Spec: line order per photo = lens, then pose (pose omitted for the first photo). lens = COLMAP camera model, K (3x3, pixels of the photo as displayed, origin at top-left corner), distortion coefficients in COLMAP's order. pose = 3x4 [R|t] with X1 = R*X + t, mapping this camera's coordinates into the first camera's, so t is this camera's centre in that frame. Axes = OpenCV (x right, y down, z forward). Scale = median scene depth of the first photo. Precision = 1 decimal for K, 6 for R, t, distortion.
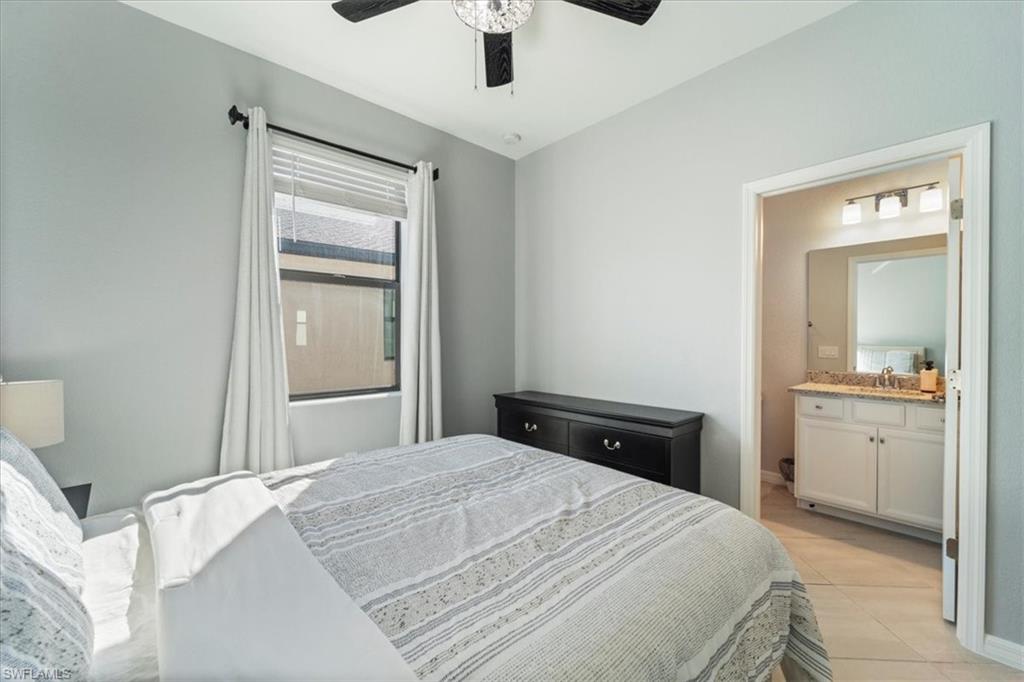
lens RADIAL K [[409.5, 0, 505.0], [0, 409.5, 341.7], [0, 0, 1]] dist [0.001768, 0.000013]
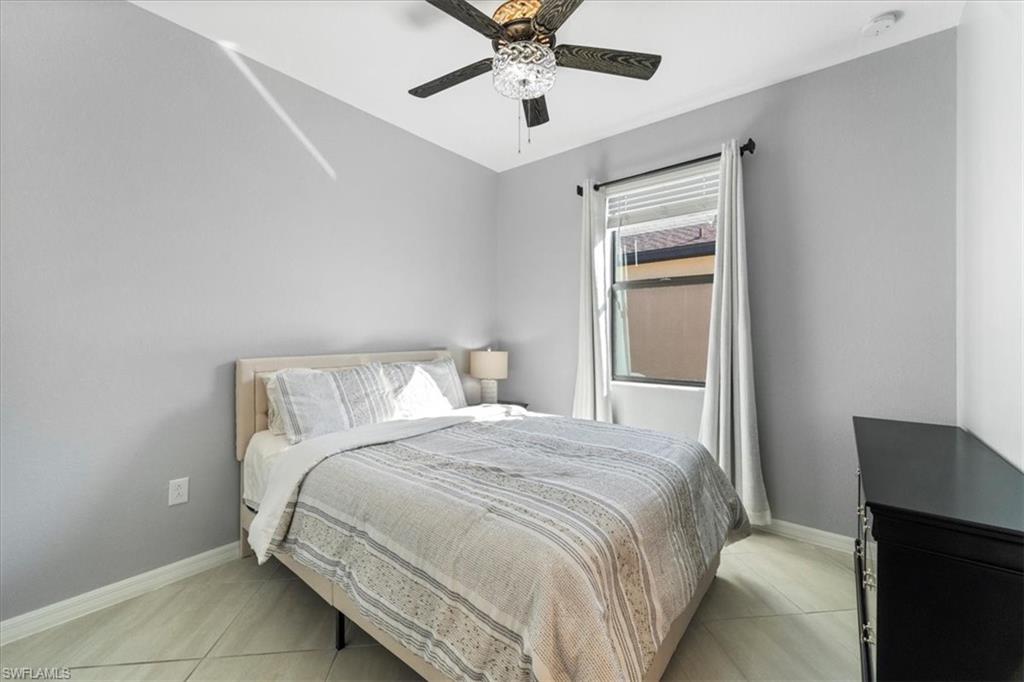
lens RADIAL K [[414.4, 0, 511.9], [0, 414.4, 331.1], [0, 0, 1]] dist [0.001247, 0.000085]
pose [[0.159174, -0.004615, -0.987240, 0.700664], [-0.008292, 0.999948, -0.006012, -0.003448], [0.987216, 0.009143, 0.159128, 0.407789]]
